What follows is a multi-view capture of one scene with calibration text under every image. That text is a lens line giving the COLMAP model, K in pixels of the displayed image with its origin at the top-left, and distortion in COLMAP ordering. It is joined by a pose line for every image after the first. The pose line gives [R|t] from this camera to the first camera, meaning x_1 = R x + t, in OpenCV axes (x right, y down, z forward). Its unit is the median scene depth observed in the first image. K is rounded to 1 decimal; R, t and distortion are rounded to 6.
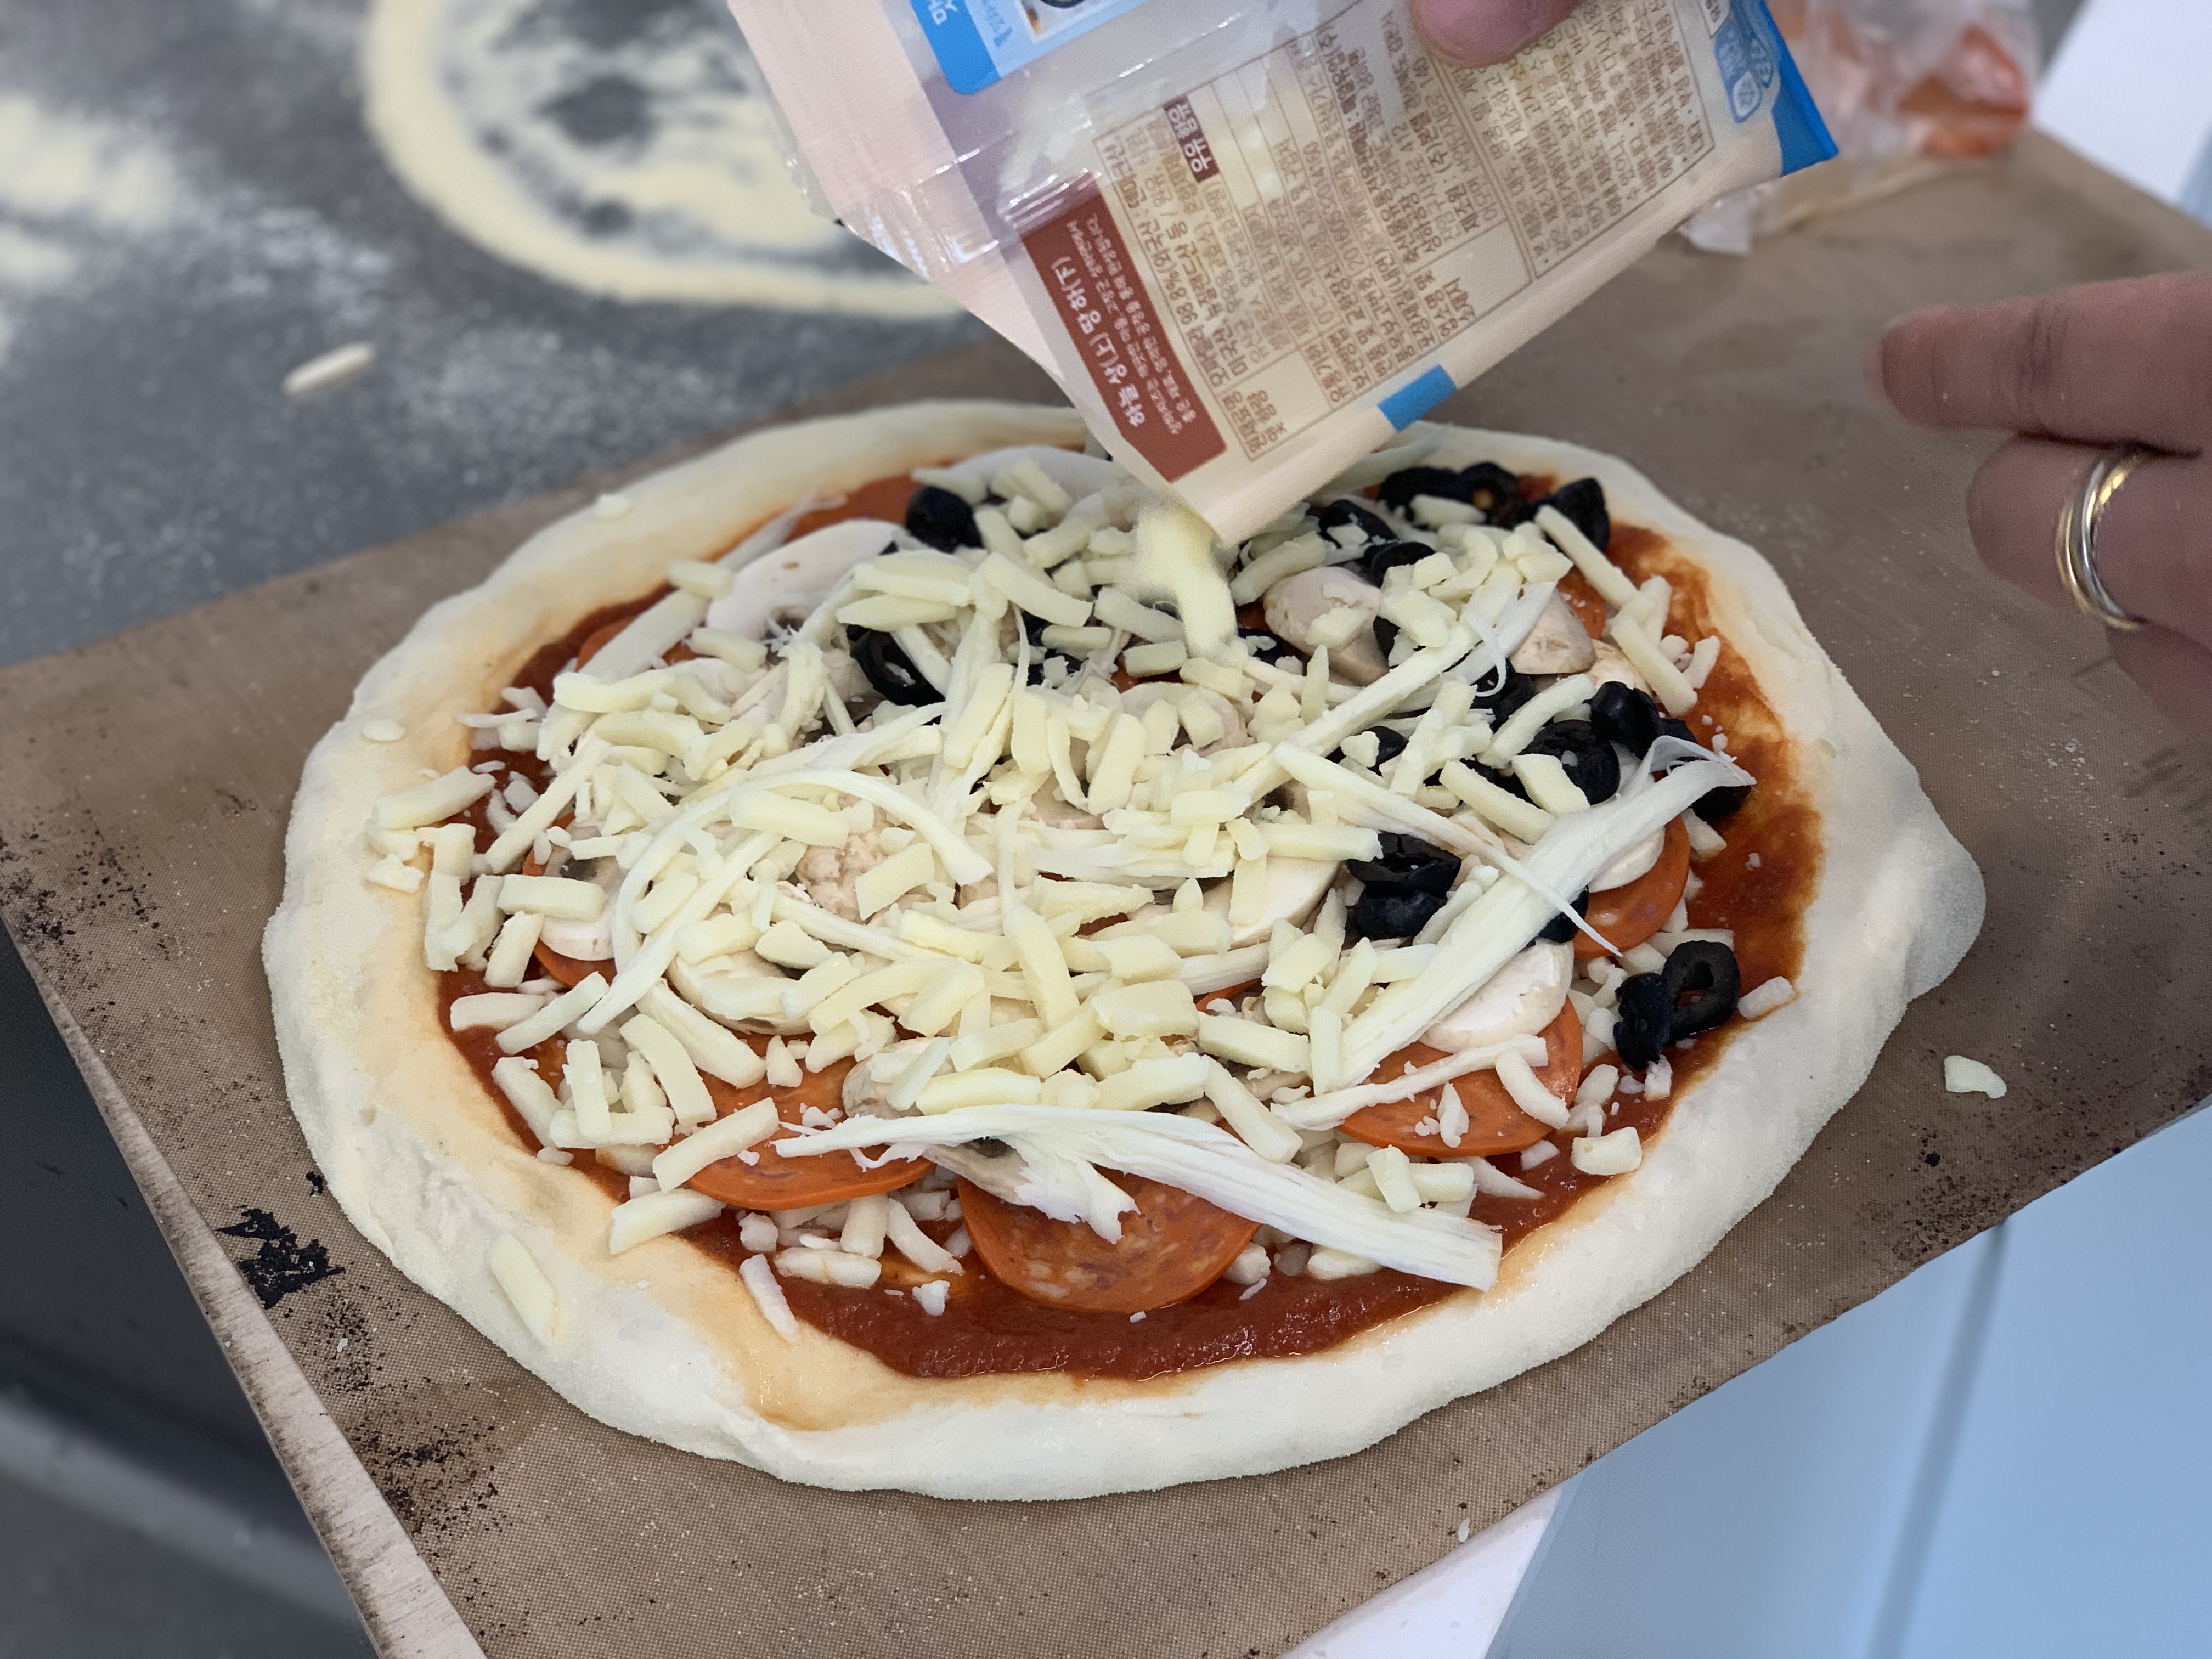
lens RADIAL K [[3366.9, 0, 1120.3], [0, 3366.9, 839.0], [0, 0, 1]] dist [-0.035733, 0.000000]
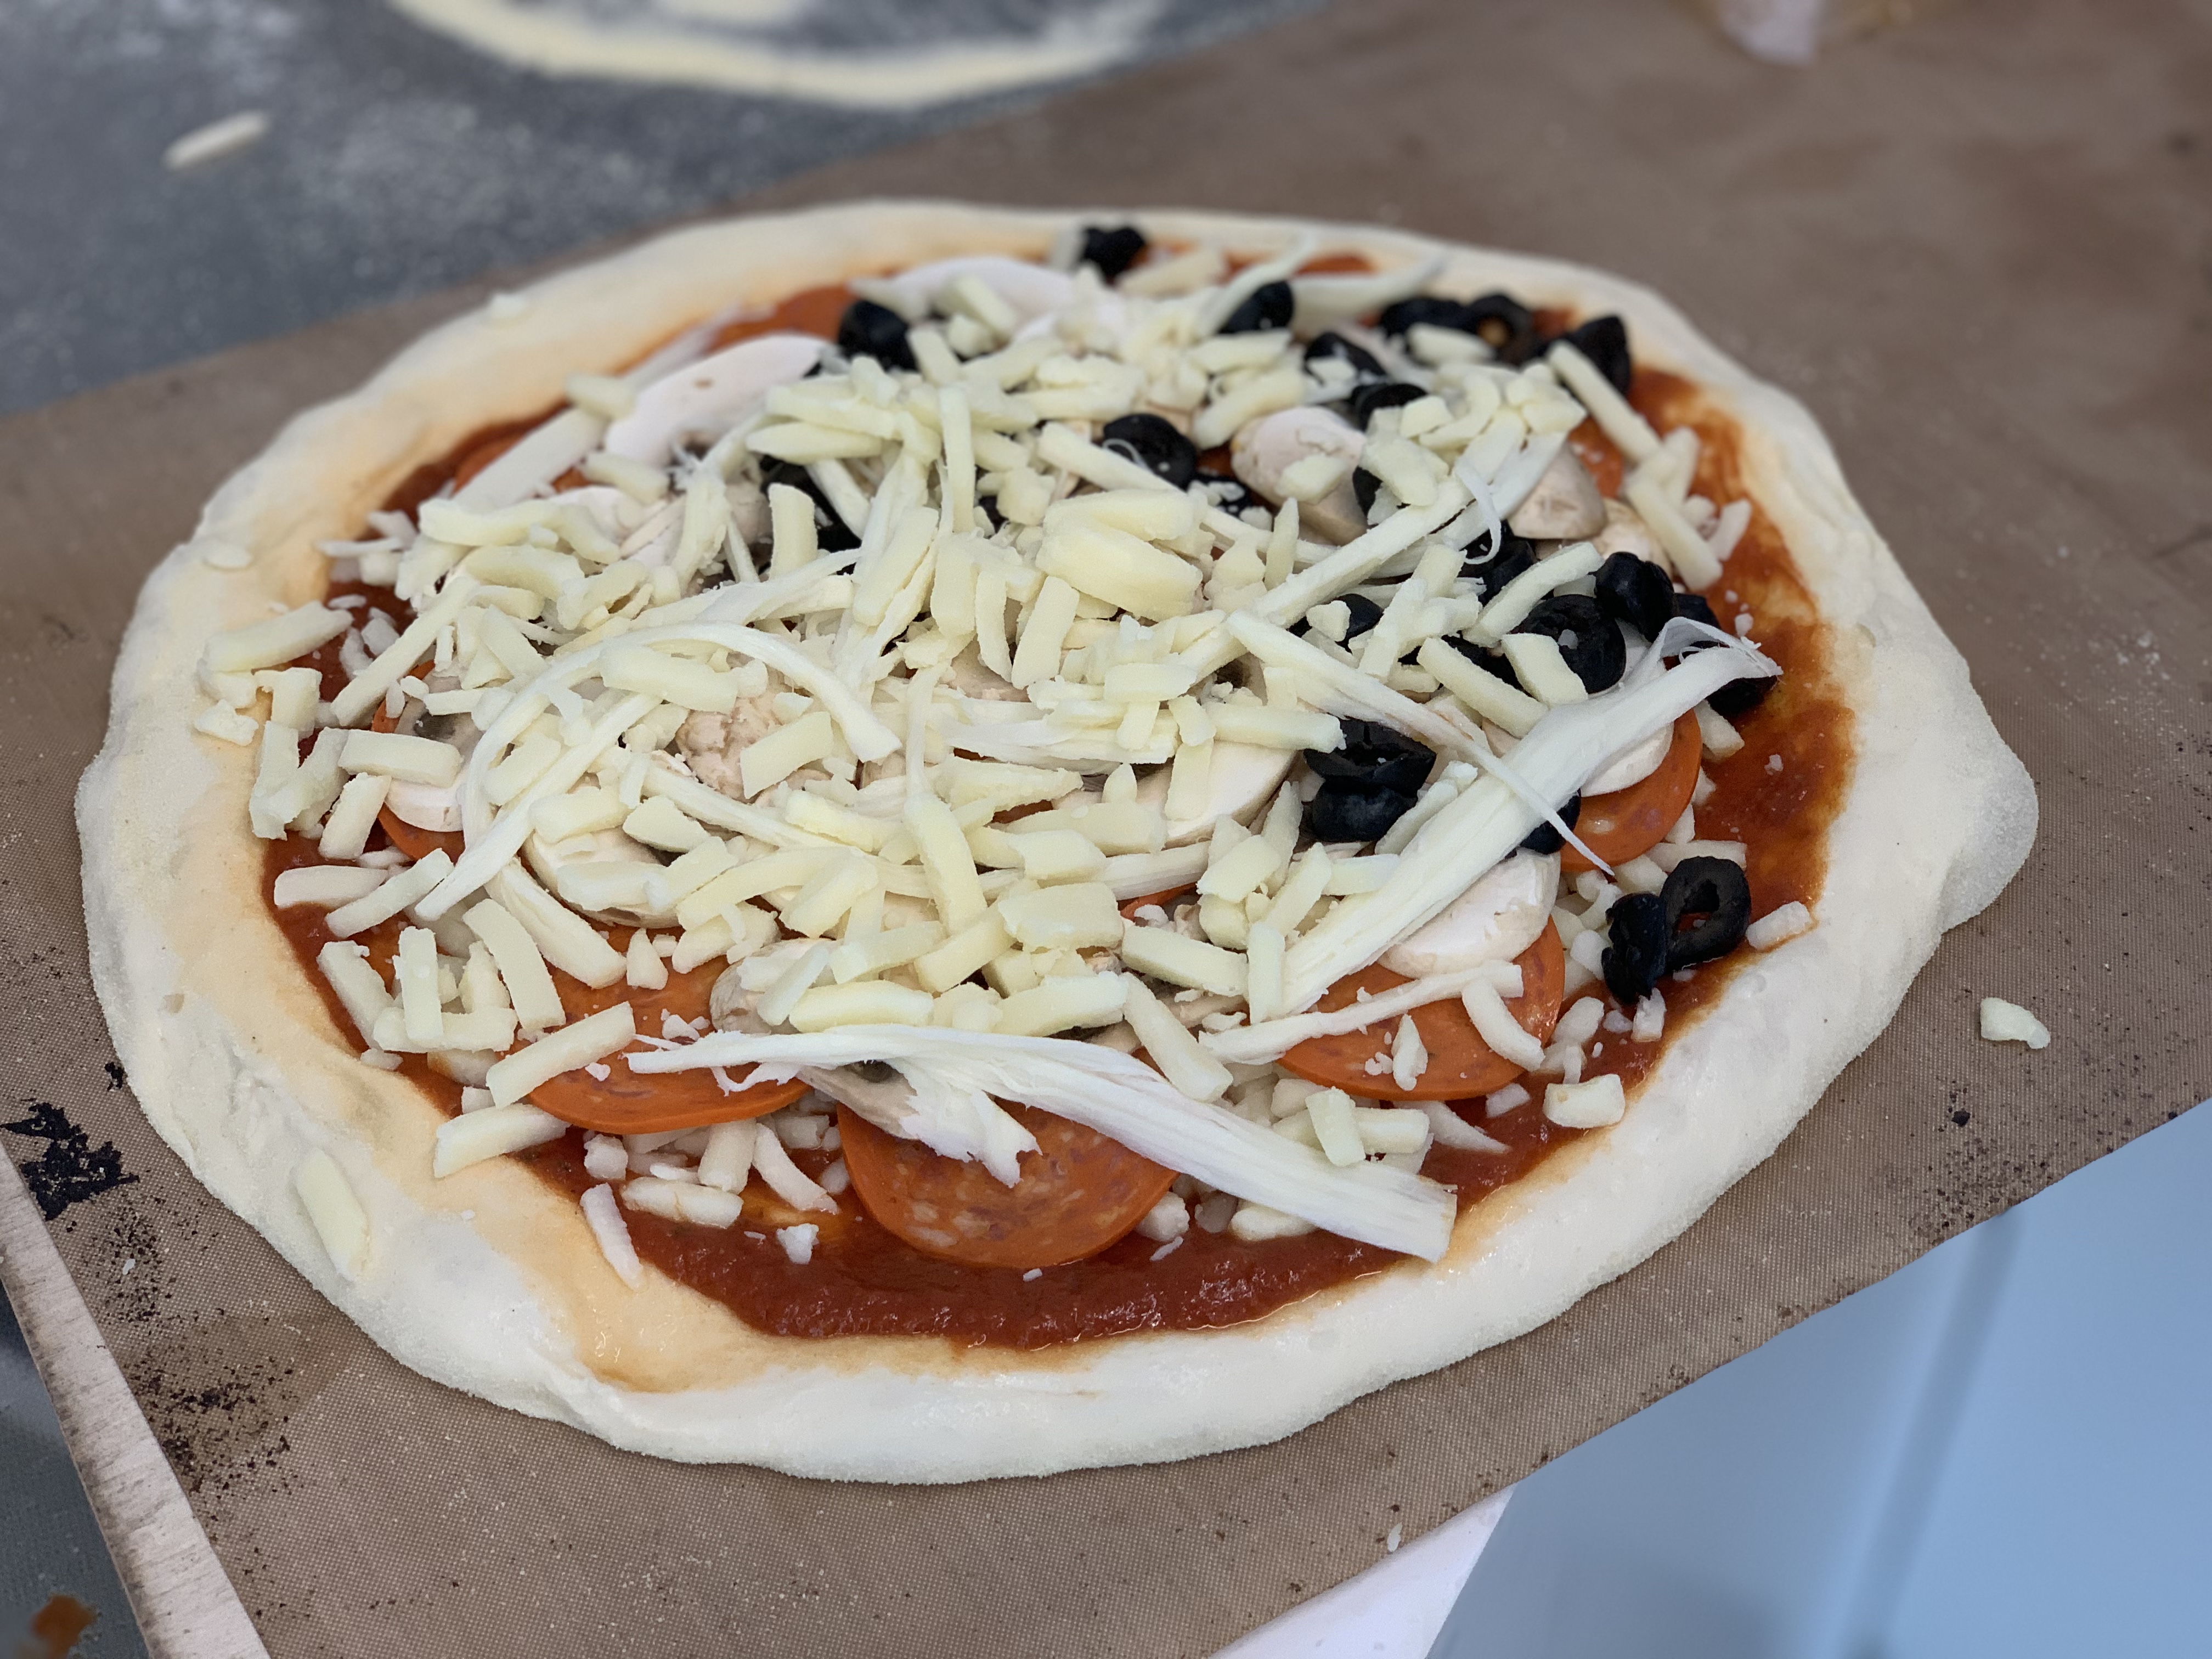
lens RADIAL K [[3366.9, 0, 1090.3], [0, 3366.9, 816.1], [0, 0, 1]] dist [-0.035733, 0.000000]
pose [[0.998975, 0.038481, -0.023834, 0.033402], [-0.037089, 0.997724, 0.056314, -0.023824], [0.025947, -0.055372, 0.998129, 0.126592]]
